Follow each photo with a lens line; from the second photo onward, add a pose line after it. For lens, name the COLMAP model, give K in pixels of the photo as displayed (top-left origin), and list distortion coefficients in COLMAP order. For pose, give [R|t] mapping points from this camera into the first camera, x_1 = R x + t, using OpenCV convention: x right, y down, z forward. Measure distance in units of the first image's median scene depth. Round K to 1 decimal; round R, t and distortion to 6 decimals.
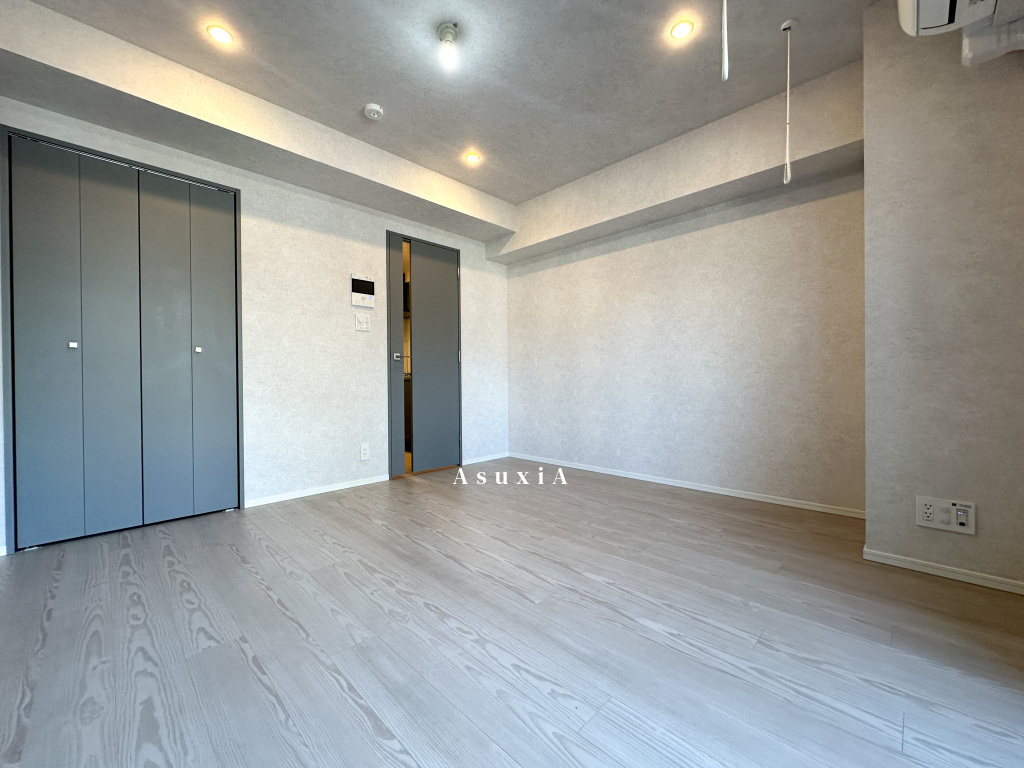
lens RADIAL K [[409.8, 0, 513.2], [0, 409.8, 384.6], [0, 0, 1]] dist [-0.005610, 0.001103]
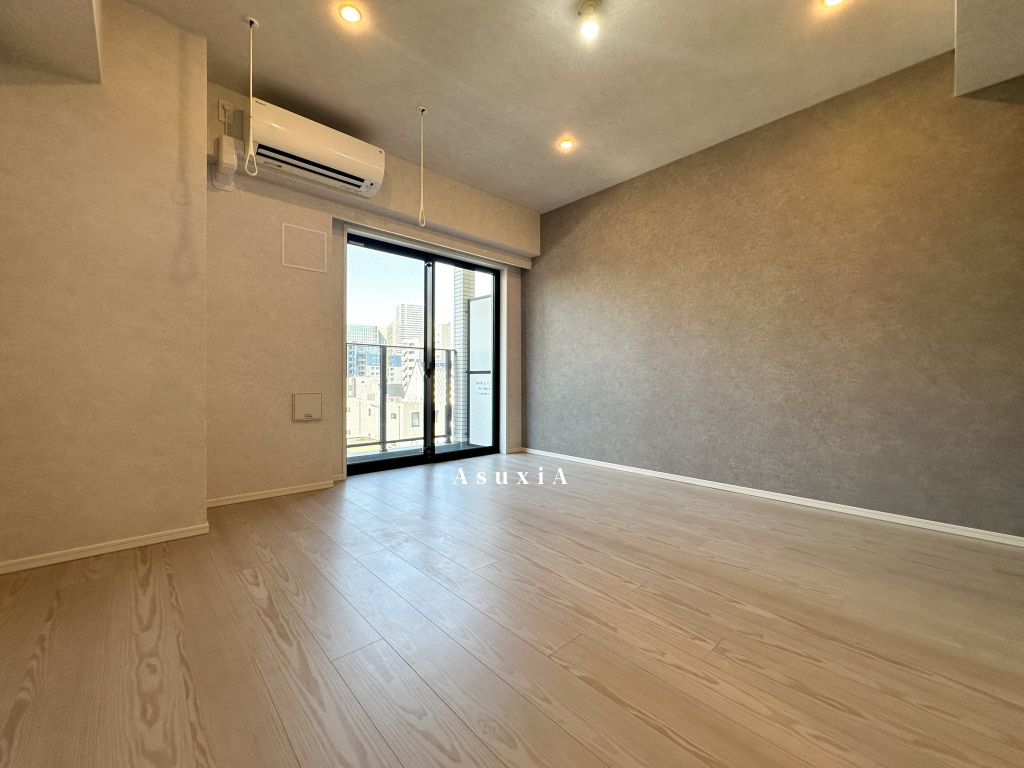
lens RADIAL K [[409.8, 0, 512.3], [0, 409.8, 383.3], [0, 0, 1]] dist [-0.005610, 0.001103]
pose [[-0.998858, 0.004306, 0.047584, -0.014380], [0.005243, 0.999794, 0.019599, 0.003223], [-0.047490, 0.019826, -0.998675, 1.564172]]
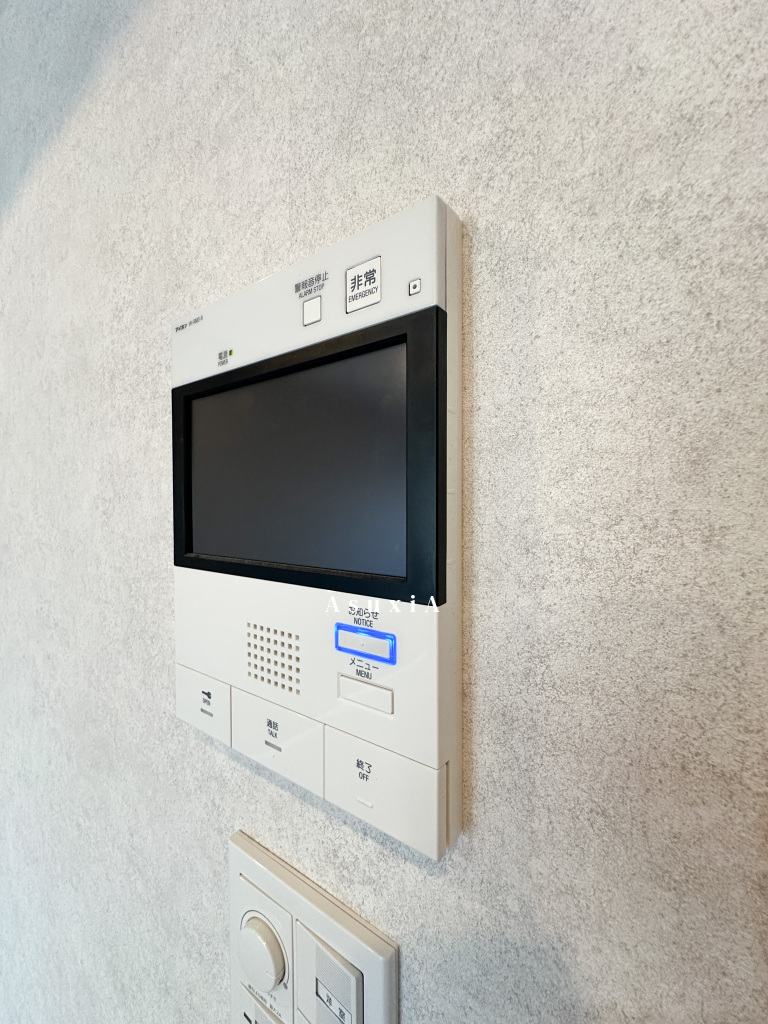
lens RADIAL K [[409.8, 0, 383.6], [0, 409.8, 512.1], [0, 0, 1]] dist [-0.005610, 0.001103]
pose [[0.171485, 0.020550, -0.984972, -0.403498], [-0.011798, 0.999754, 0.018805, -0.310910], [0.985116, 0.008396, 0.171685, 1.338414]]
